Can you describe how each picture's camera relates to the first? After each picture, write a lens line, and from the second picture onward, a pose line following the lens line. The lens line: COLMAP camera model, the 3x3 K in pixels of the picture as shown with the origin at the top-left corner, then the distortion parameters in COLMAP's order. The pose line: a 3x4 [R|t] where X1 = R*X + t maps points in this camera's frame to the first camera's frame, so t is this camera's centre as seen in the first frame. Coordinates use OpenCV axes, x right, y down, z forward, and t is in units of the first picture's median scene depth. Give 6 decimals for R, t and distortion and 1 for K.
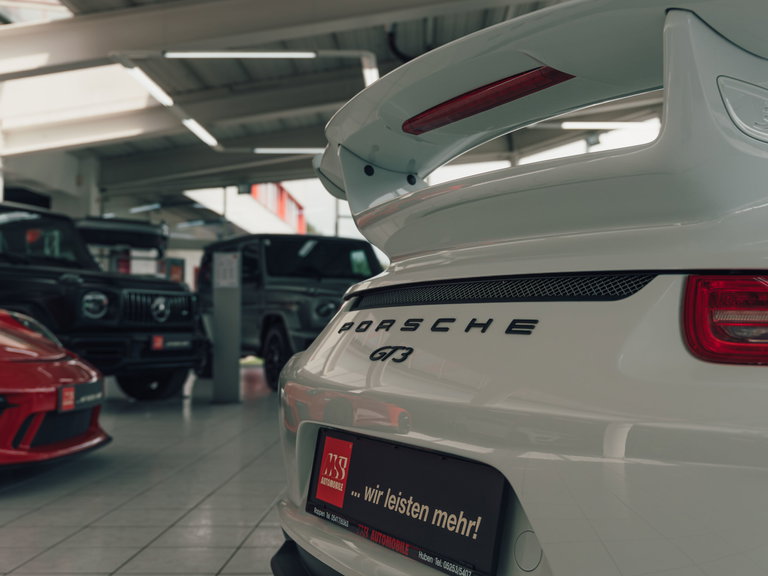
lens RADIAL K [[890.9, 0, 412.9], [0, 890.9, 288.5], [0, 0, 1]] dist [-0.010821, 0.019140]
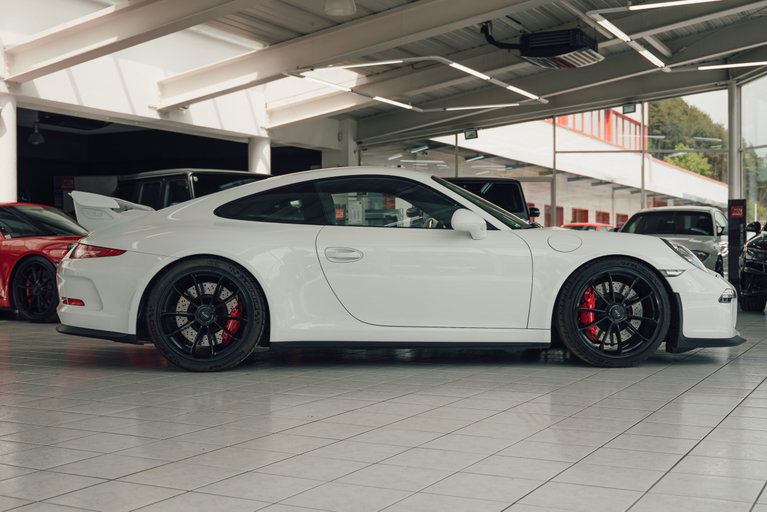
lens RADIAL K [[986.8, 0, 383.5], [0, 986.8, 256.0], [0, 0, 1]] dist [-0.002889, 0.005217]
pose [[0.887011, 0.003645, -0.461733, 3.801633], [0.020292, 0.998695, 0.046867, -0.143403], [0.461301, -0.050941, 0.885780, -2.836278]]
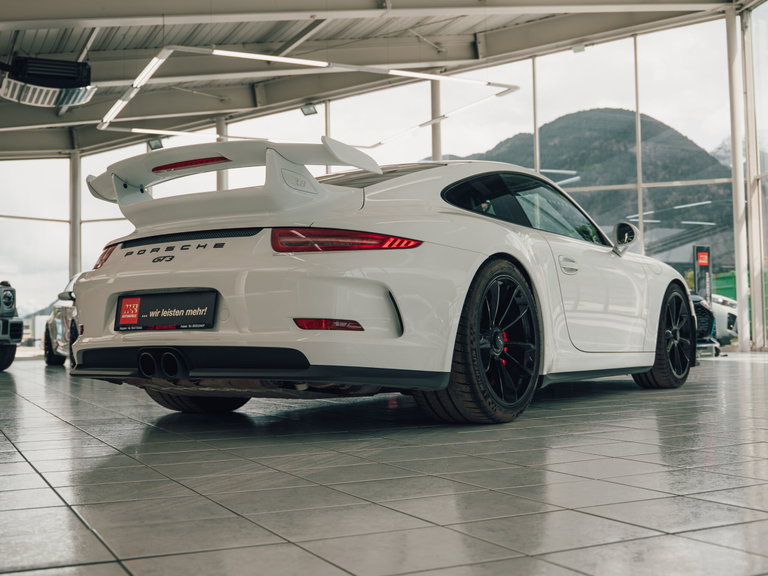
lens RADIAL K [[979.2, 0, 384.0], [0, 979.2, 288.0], [0, 0, 1]] dist [-0.109014, 0.053741]
pose [[0.898818, 0.006507, 0.438274, -0.697731], [-0.002565, 0.999951, -0.009585, 0.183911], [-0.438315, 0.007491, 0.898790, -1.875844]]
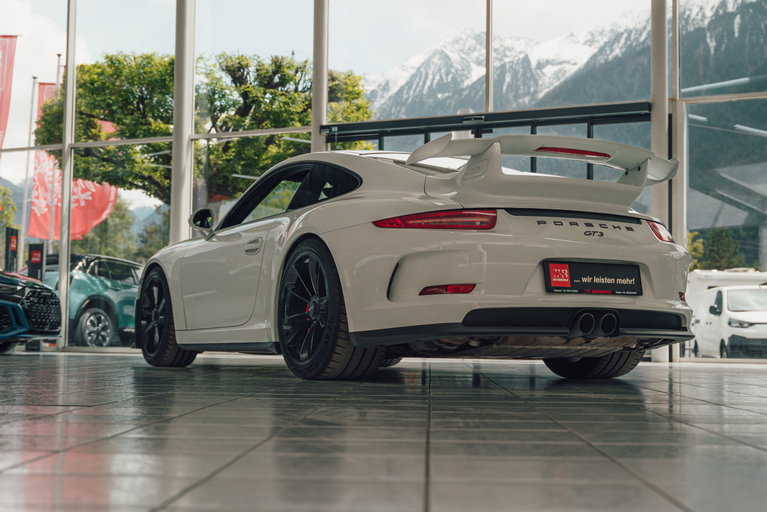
lens RADIAL K [[1176.6, 0, 383.5], [0, 1176.6, 256.0], [0, 0, 1]] dist [-0.005436, -0.073530]
pose [[0.032965, 0.073547, 0.996747, -4.081595], [-0.055505, 0.995884, -0.071647, 0.480052], [-0.997914, -0.052963, 0.036912, 1.559533]]
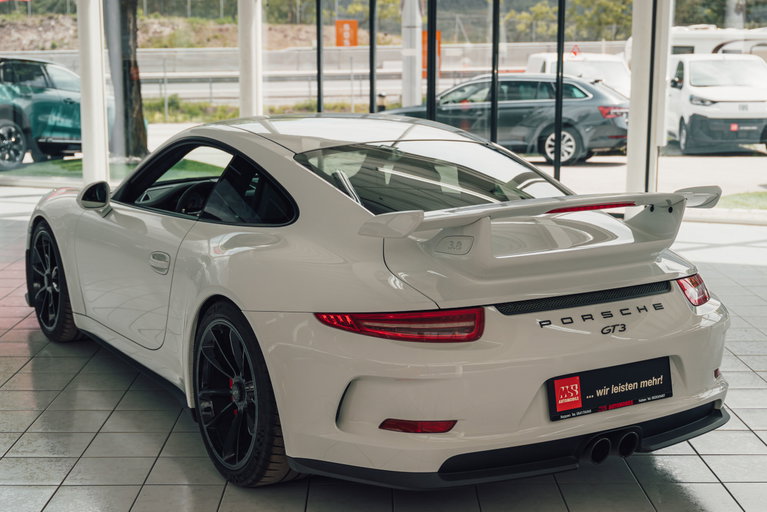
lens RADIAL K [[1176.6, 0, 383.5], [0, 1176.6, 256.0], [0, 0, 1]] dist [-0.005436, -0.073530]
pose [[-0.017778, -0.173202, 0.984726, -2.939414], [-0.044488, 0.984043, 0.172279, -0.601949], [-0.998852, -0.040746, -0.025200, 1.660398]]
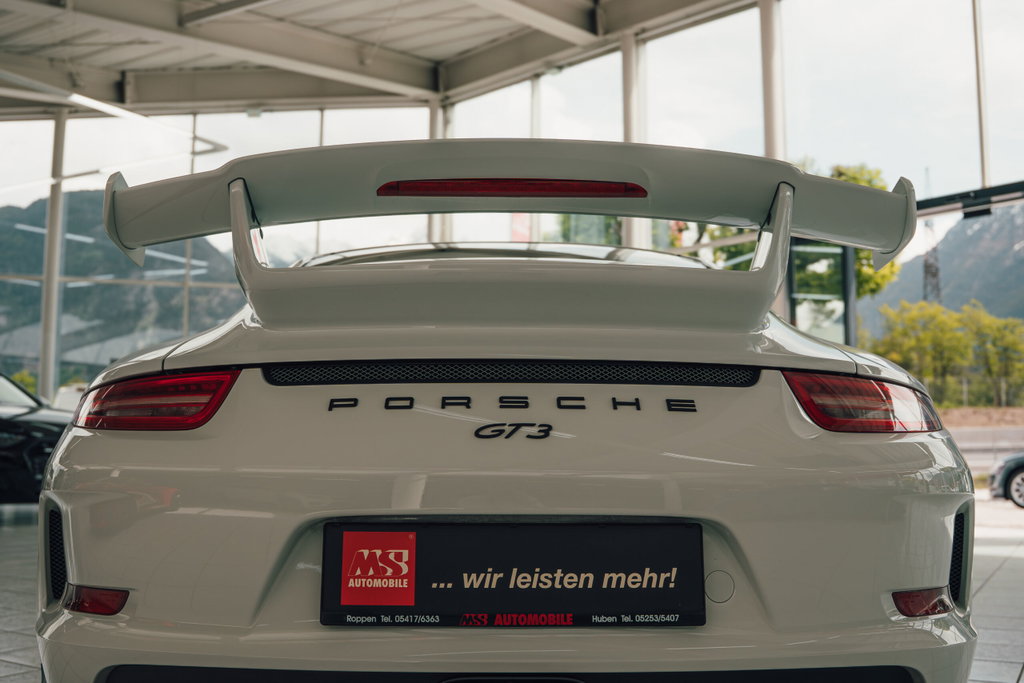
lens RADIAL K [[1076.2, 0, 512.0], [0, 1076.2, 341.5], [0, 0, 1]] dist [-0.122264, 0.011874]
pose [[0.492221, 0.087598, 0.866052, -1.047934], [-0.043814, 0.996156, -0.075856, 0.064447], [-0.869367, -0.000607, 0.494166, 0.413526]]
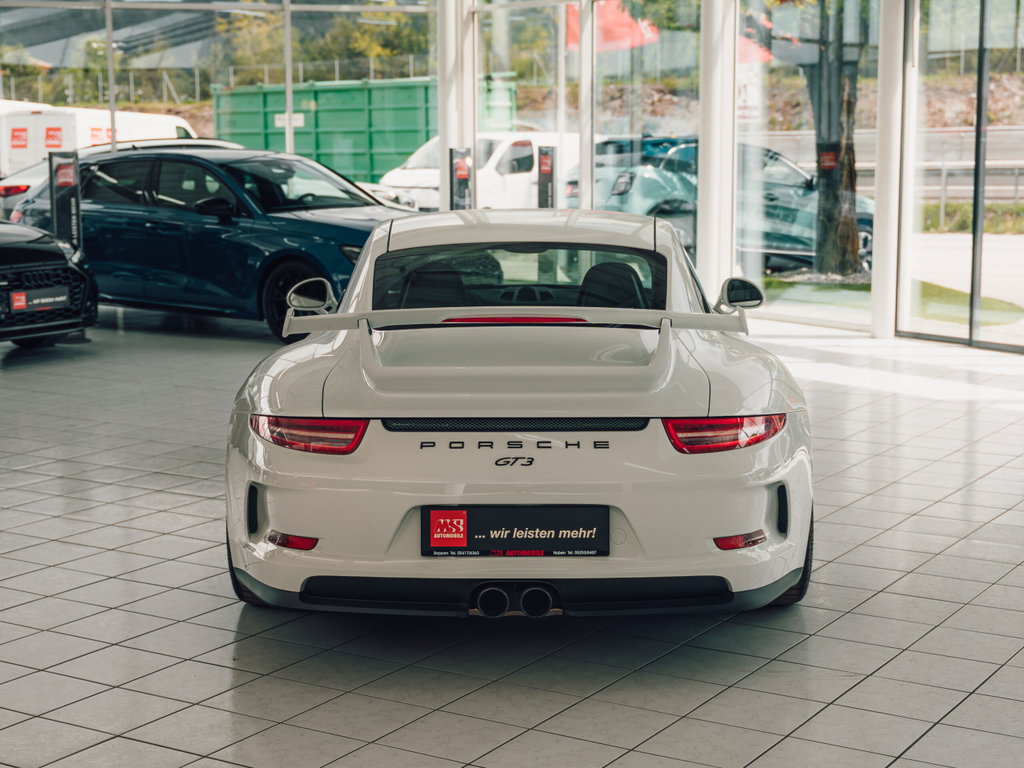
lens RADIAL K [[1787.5, 0, 512.0], [0, 1787.5, 384.0], [0, 0, 1]] dist [0.008805, -0.059233]
pose [[0.523764, -0.123652, 0.842841, -3.290781], [-0.033090, 0.985709, 0.165174, -0.737226], [-0.851221, -0.114402, 0.512187, -0.981364]]
